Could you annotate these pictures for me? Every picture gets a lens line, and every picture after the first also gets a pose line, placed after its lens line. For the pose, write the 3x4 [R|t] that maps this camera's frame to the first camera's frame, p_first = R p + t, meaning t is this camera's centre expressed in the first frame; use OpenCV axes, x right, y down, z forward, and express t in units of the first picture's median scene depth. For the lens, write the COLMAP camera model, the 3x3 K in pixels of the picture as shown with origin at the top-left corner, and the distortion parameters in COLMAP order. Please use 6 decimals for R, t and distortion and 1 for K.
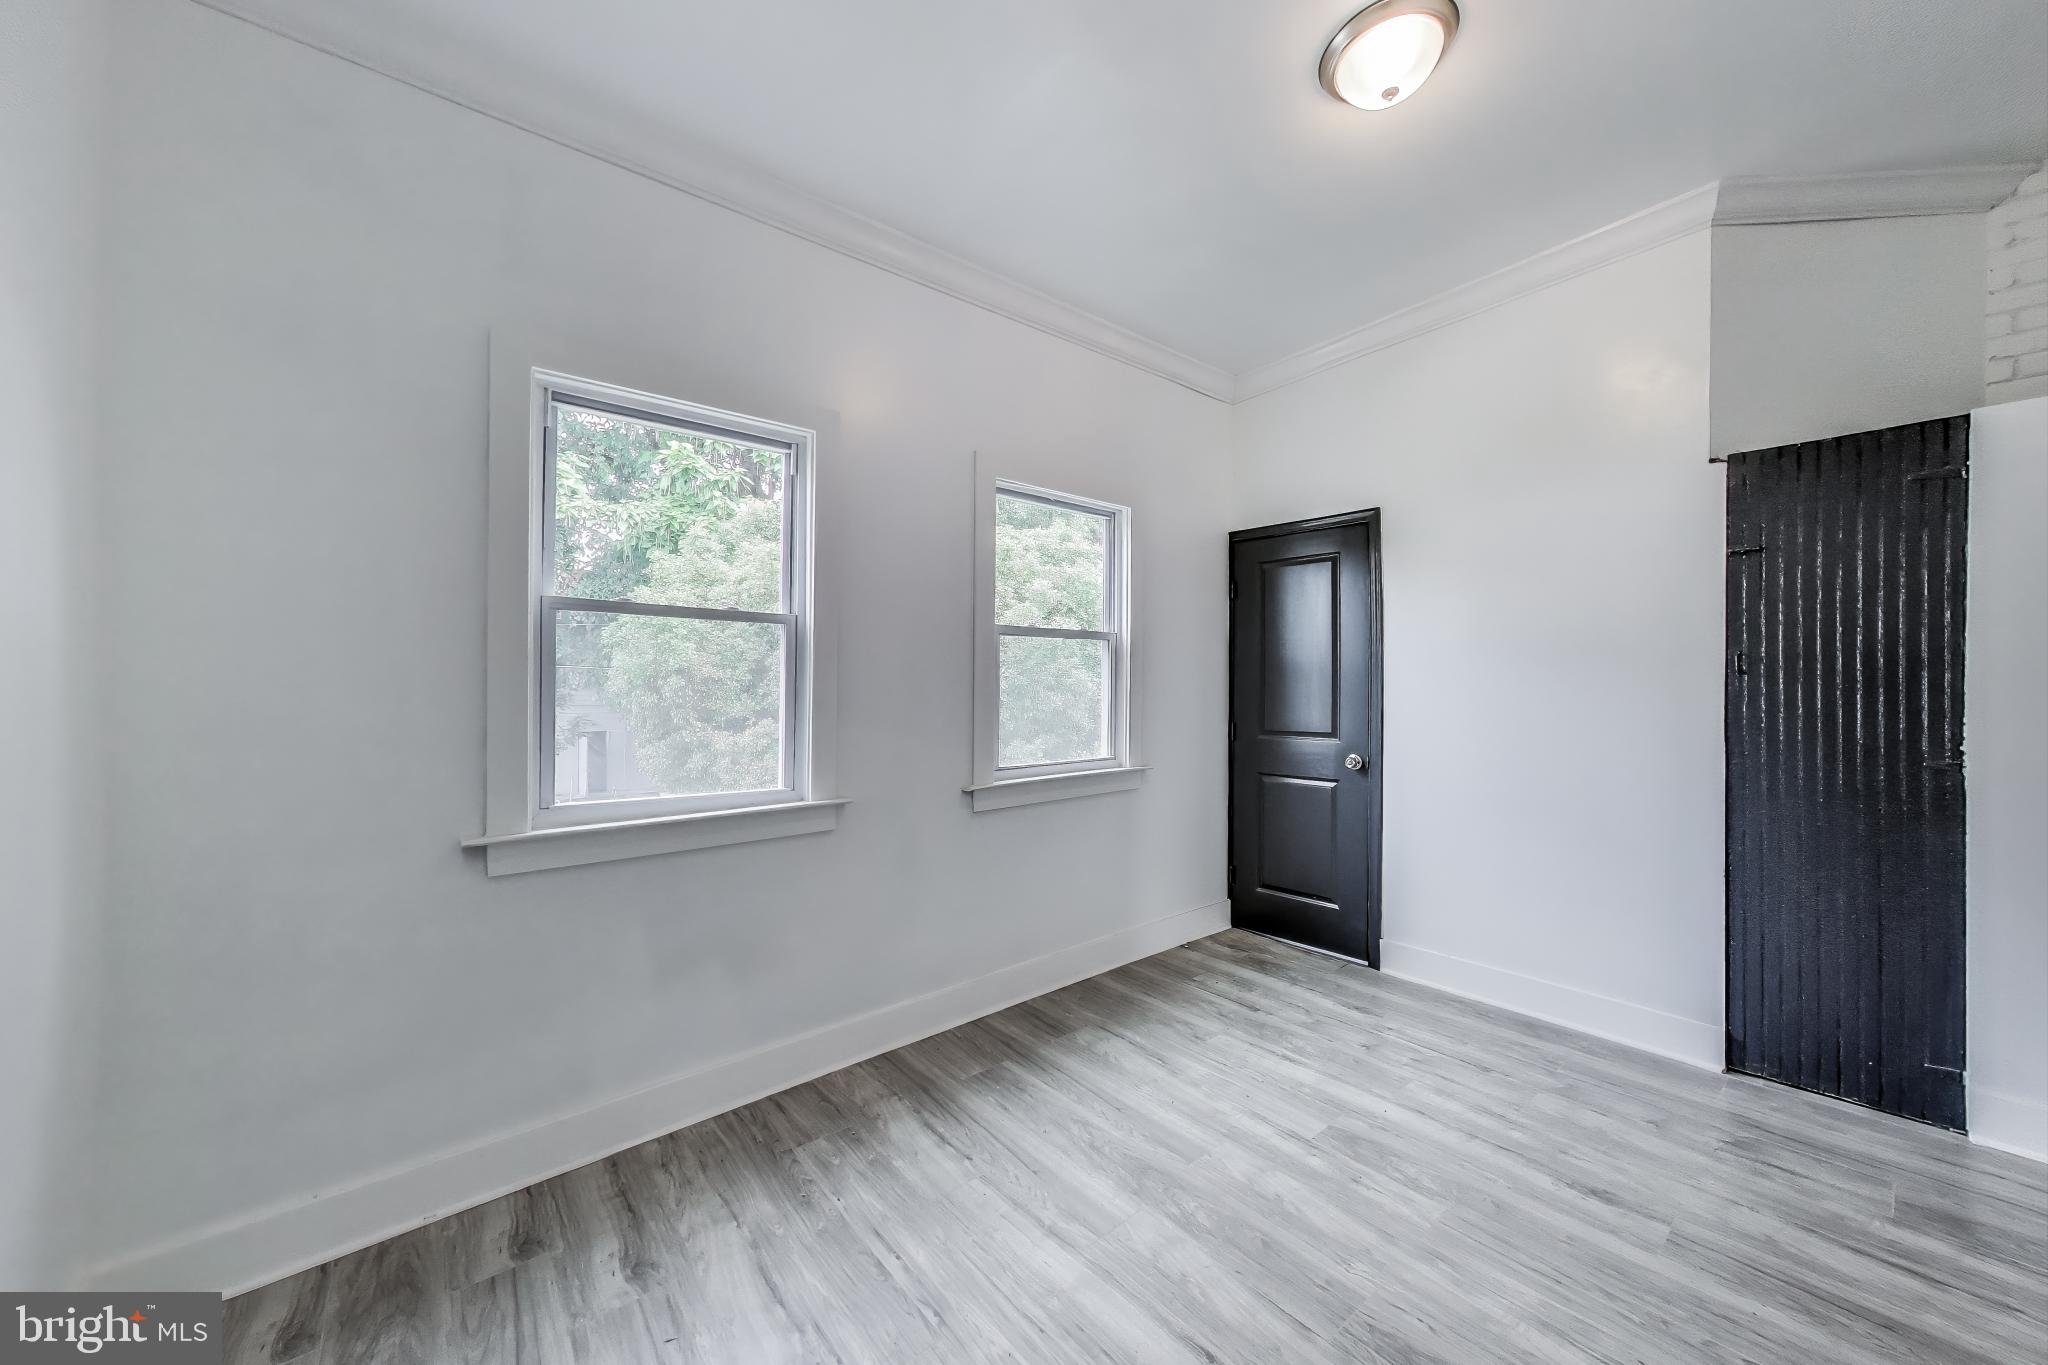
lens RADIAL K [[741.1, 0, 1026.7], [0, 741.1, 680.1], [0, 0, 1]] dist [0.000741, 0.000006]
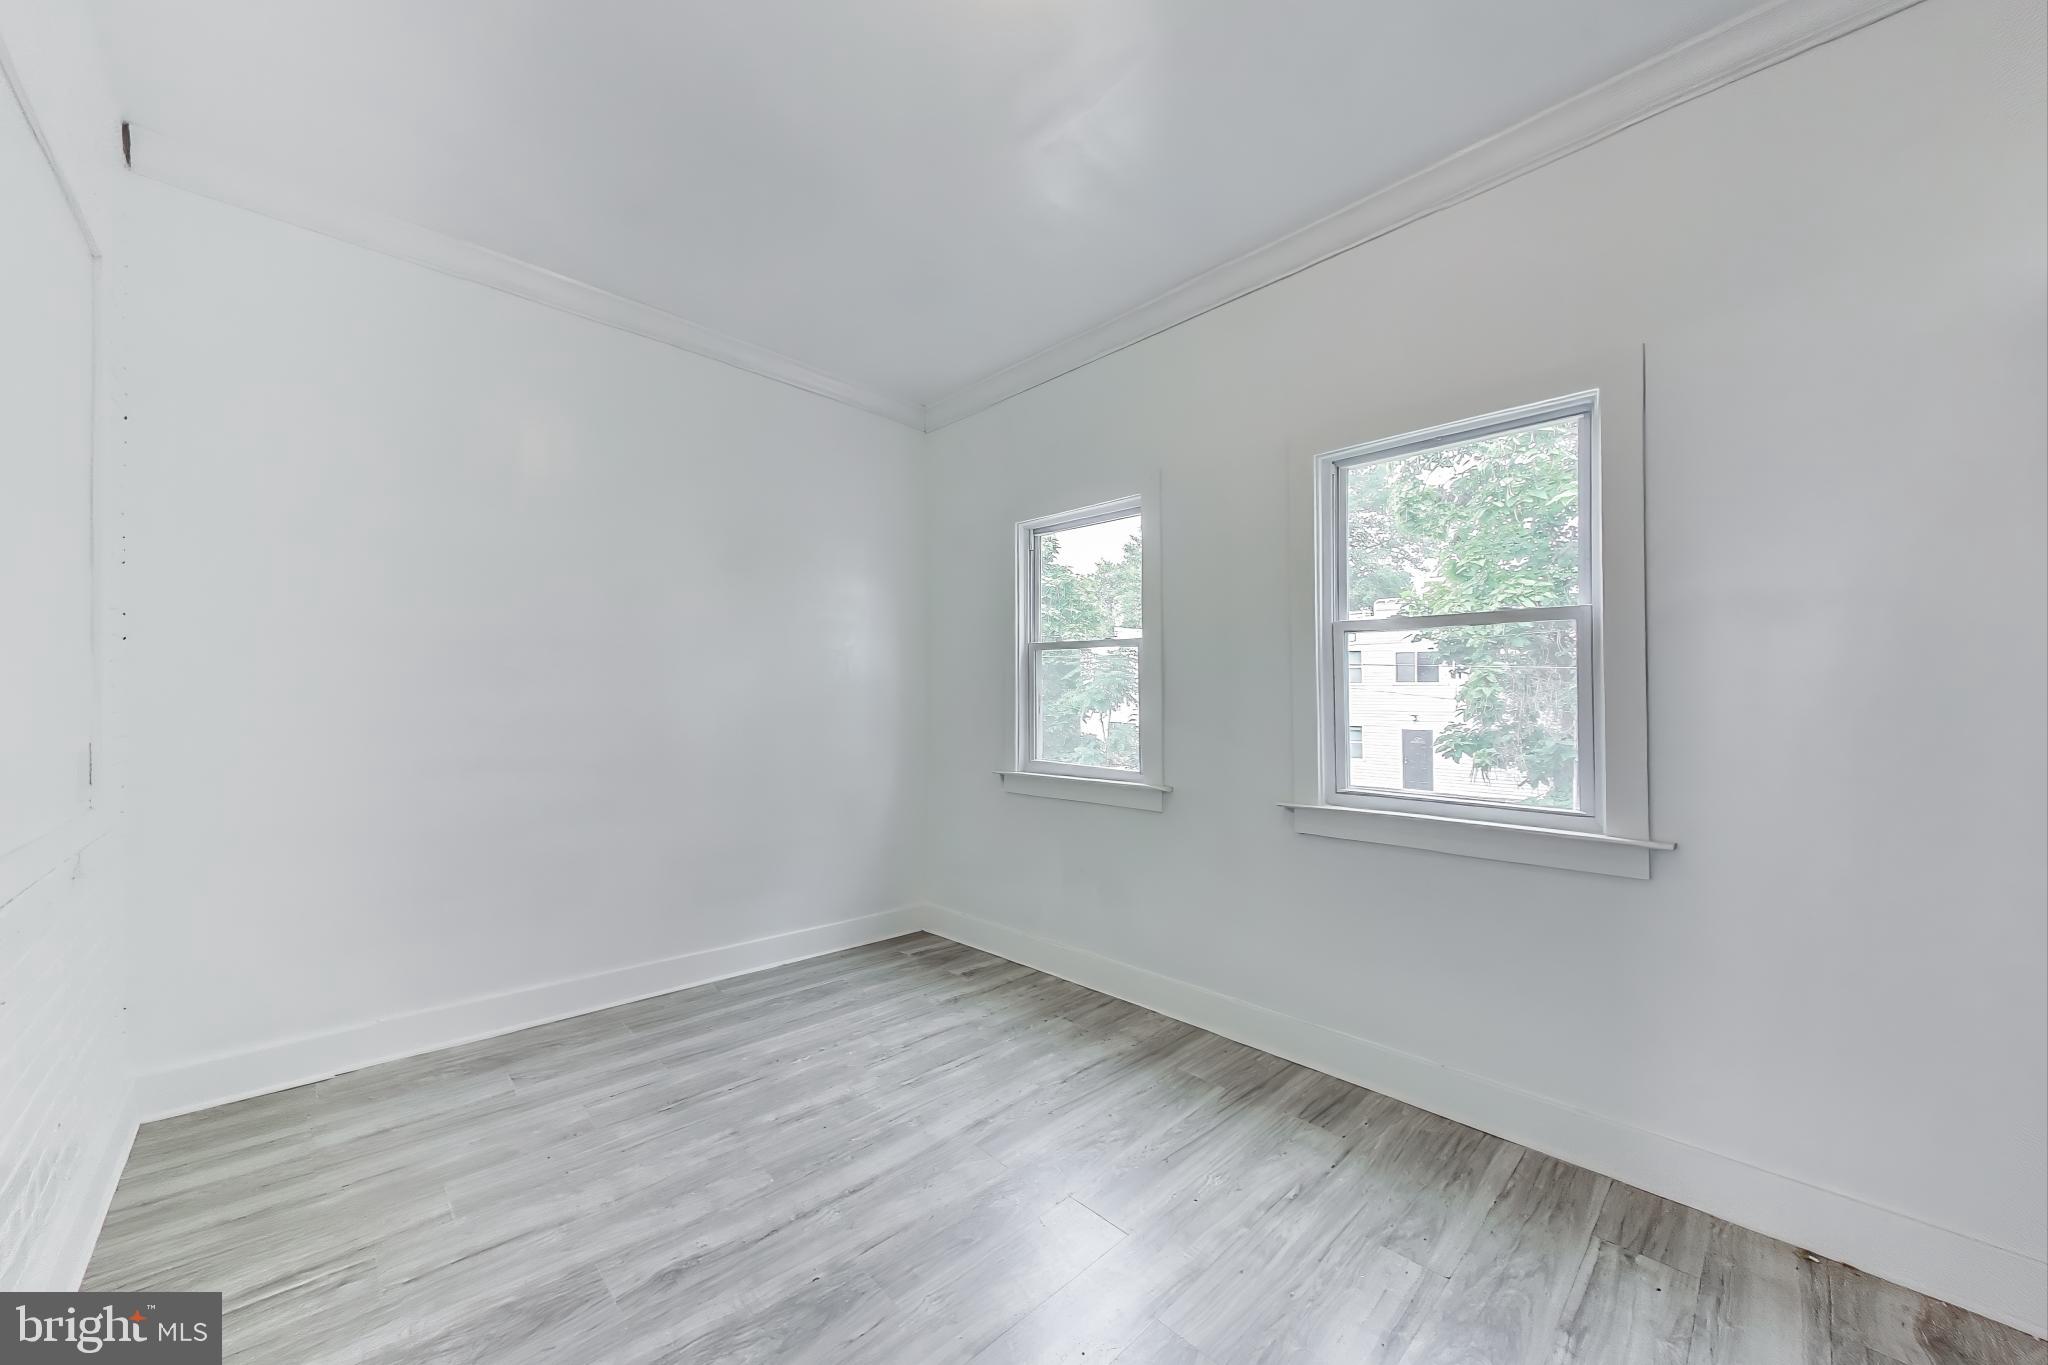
lens RADIAL K [[762.8, 0, 1027.0], [0, 762.8, 681.8], [0, 0, 1]] dist [-0.000544, 0.000379]
pose [[0.073620, -0.003555, -0.997280, 0.944820], [0.011455, 0.999931, -0.002718, -0.006710], [0.997221, -0.011224, 0.073655, 0.694227]]
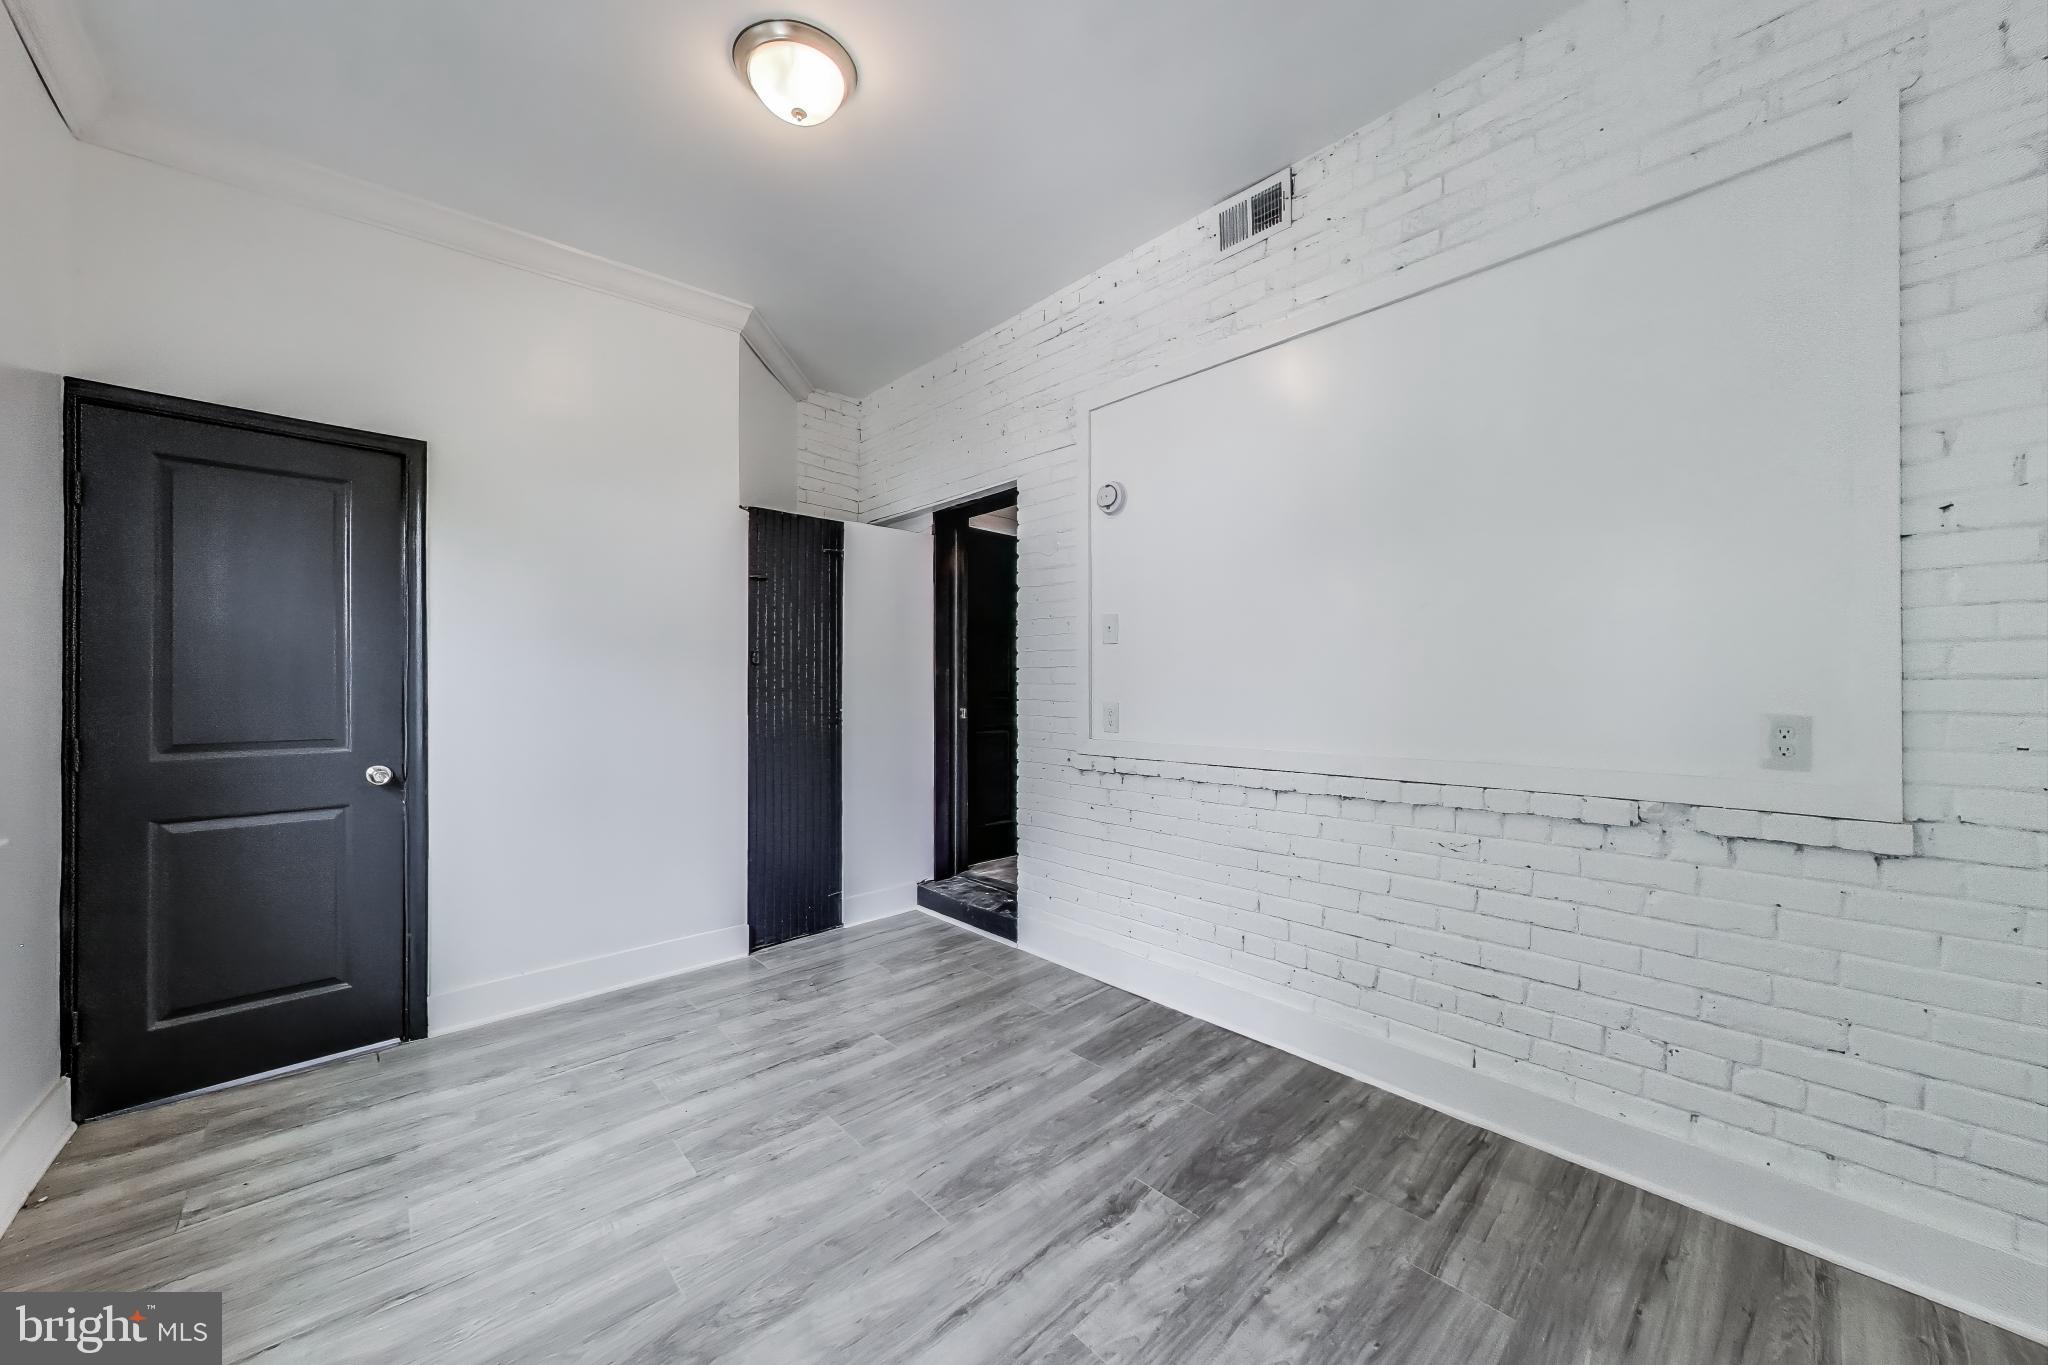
lens RADIAL K [[741.1, 0, 1026.7], [0, 741.1, 680.1], [0, 0, 1]] dist [0.000741, 0.000006]
pose [[-0.057867, 0.003605, 0.998318, -0.450826], [-0.007251, 0.999966, -0.004031, 0.019634], [-0.998298, -0.007472, -0.057839, 0.553117]]
